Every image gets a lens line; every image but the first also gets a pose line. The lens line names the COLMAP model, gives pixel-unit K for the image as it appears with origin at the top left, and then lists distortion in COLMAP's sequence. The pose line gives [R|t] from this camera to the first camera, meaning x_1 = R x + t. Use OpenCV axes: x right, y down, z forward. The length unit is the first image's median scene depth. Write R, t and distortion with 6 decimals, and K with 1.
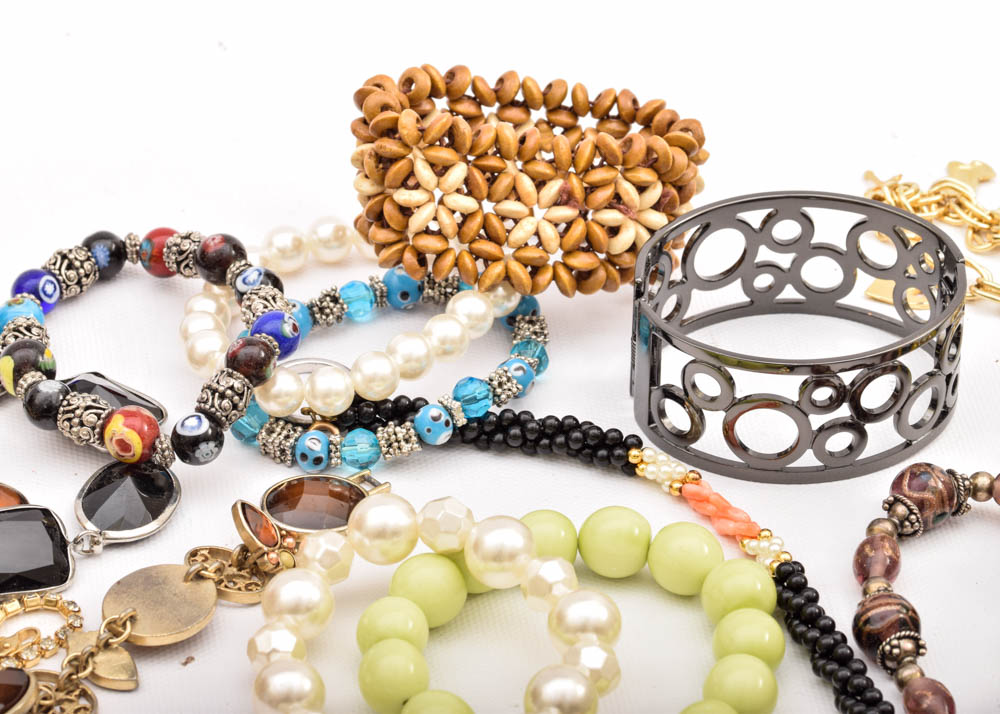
lens RADIAL K [[4704.5, 0, 500.0], [0, 4704.5, 357.0], [0, 0, 1]] dist [0.129351, -1.255232]
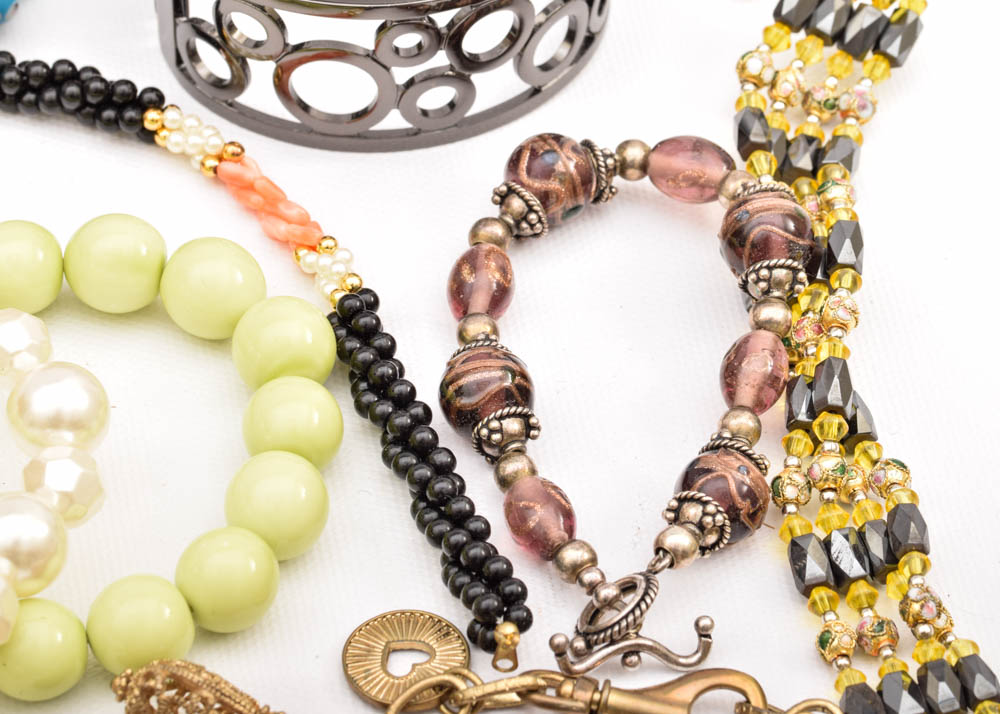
lens RADIAL K [[4704.5, 0, 500.0], [0, 4704.5, 357.0], [0, 0, 1]] dist [0.129351, -1.255232]
pose [[0.999870, -0.014910, 0.006205, 0.075962], [0.012977, 0.970467, 0.240886, -0.115294], [-0.009614, -0.240774, 0.970534, 0.290572]]
